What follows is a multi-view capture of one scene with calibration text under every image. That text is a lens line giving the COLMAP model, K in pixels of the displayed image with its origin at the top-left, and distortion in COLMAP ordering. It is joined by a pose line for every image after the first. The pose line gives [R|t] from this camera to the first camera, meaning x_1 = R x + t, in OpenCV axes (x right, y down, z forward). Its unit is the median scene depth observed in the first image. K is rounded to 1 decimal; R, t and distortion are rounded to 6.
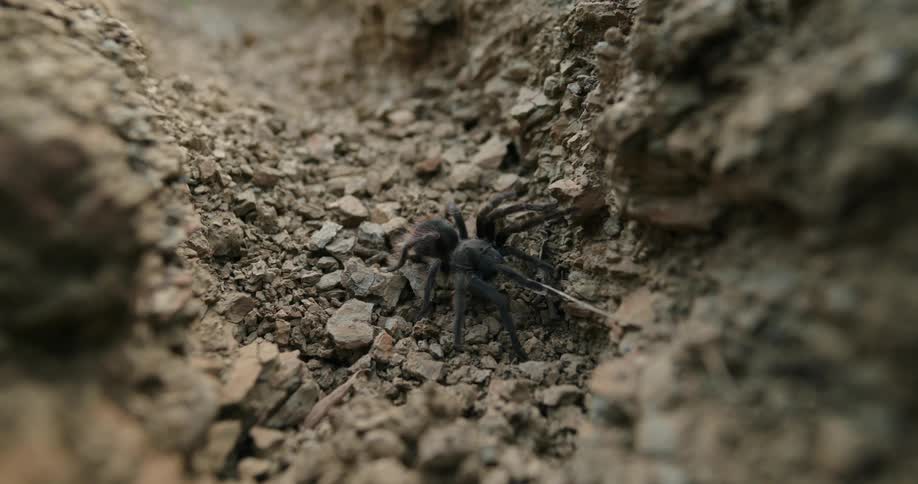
lens RADIAL K [[683.0, 0, 459.0], [0, 683.0, 242.0], [0, 0, 1]] dist [-0.078985, 0.006334]
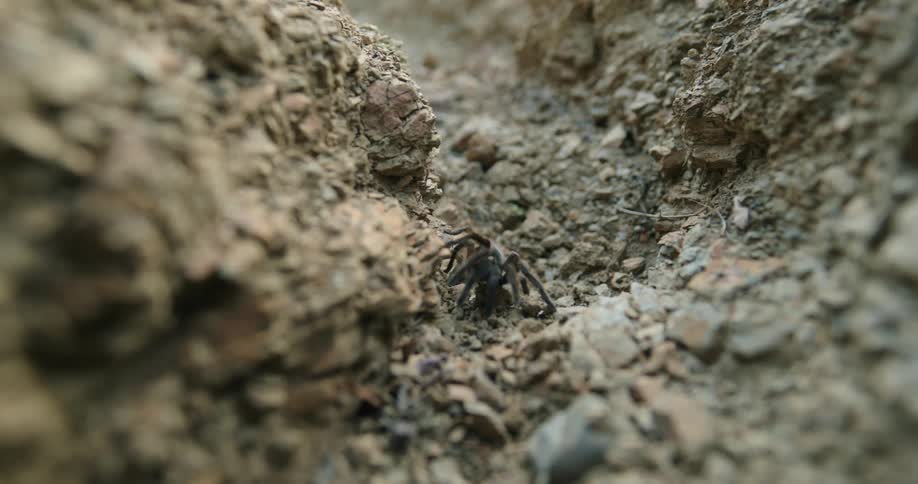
lens RADIAL K [[683.0, 0, 459.0], [0, 683.0, 242.0], [0, 0, 1]] dist [-0.078985, 0.006334]
pose [[0.979152, 0.067472, -0.191597, 0.015041], [-0.076789, 0.996178, -0.041621, 0.197495], [0.188057, 0.055465, 0.980591, -0.511262]]
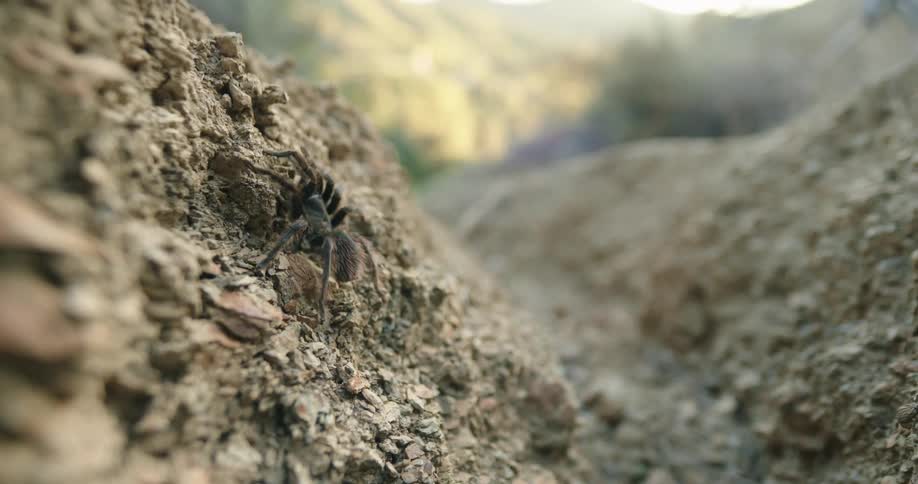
lens RADIAL K [[678.6, 0, 461.1], [0, 678.6, 222.4], [0, 0, 1]] dist [-0.049416, 0.004142]
pose [[0.930466, 0.011349, -0.366202, 0.044654], [-0.148246, 0.925705, -0.347985, 0.134591], [0.335046, 0.378076, 0.863020, -0.930170]]
